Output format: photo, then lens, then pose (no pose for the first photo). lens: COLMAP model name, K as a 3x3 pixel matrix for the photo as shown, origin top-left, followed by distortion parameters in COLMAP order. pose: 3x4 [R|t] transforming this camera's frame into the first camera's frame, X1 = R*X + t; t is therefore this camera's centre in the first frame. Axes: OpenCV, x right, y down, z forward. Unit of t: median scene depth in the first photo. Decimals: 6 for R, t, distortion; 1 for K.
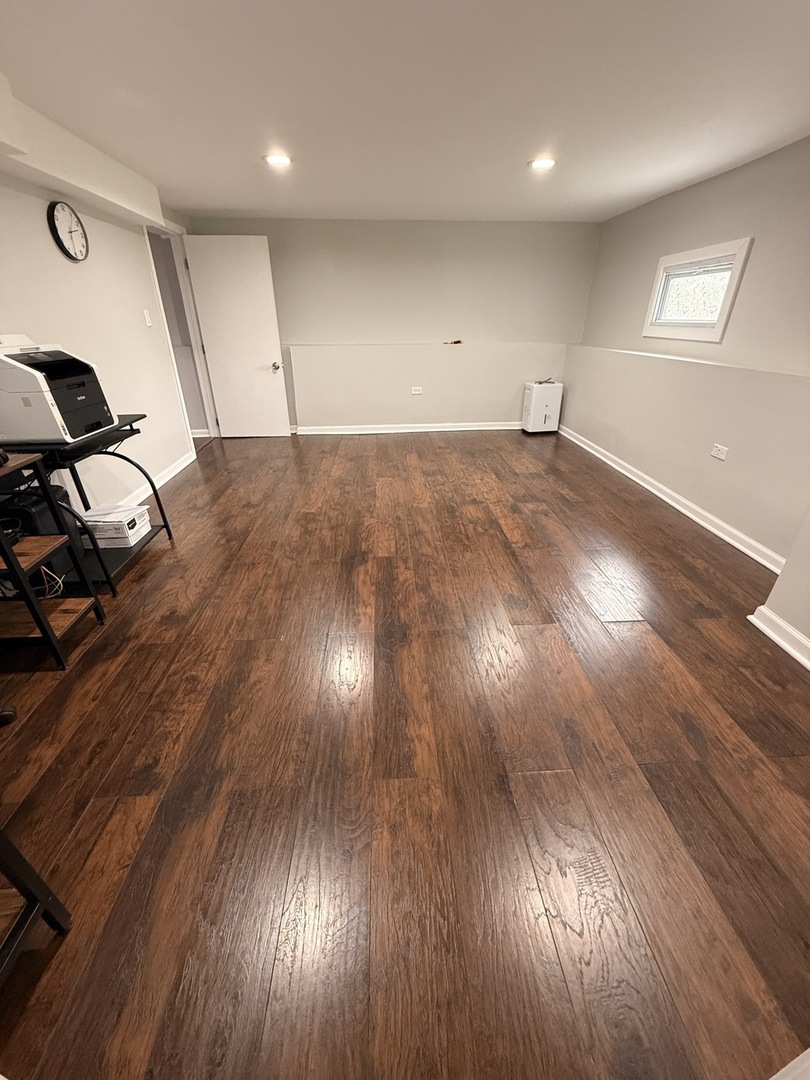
lens RADIAL K [[428.0, 0, 406.1], [0, 428.0, 540.2], [0, 0, 1]] dist [-0.000603, 0.000178]
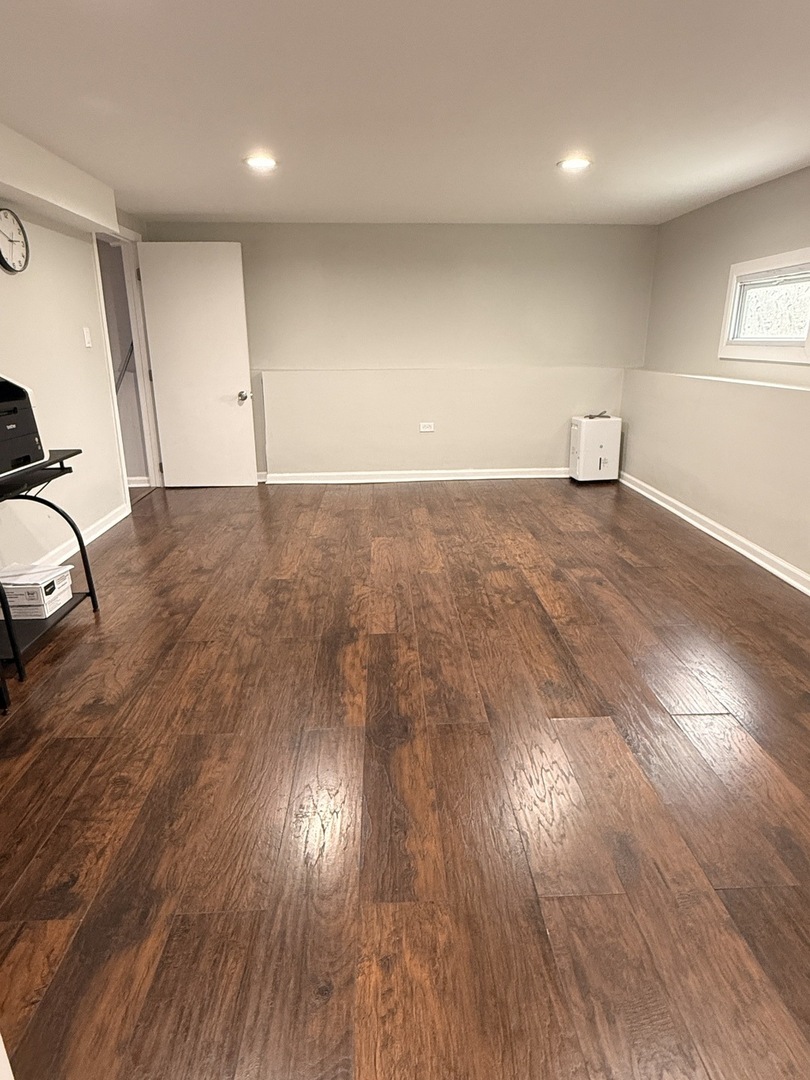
lens RADIAL K [[625.6, 0, 404.9], [0, 625.6, 541.2], [0, 0, 1]] dist [-0.001921, 0.002121]
pose [[0.999850, 0.003163, -0.017028, 0.010102], [-0.005944, 0.986140, -0.165812, 0.059599], [0.016267, 0.165888, 0.986010, -0.099919]]
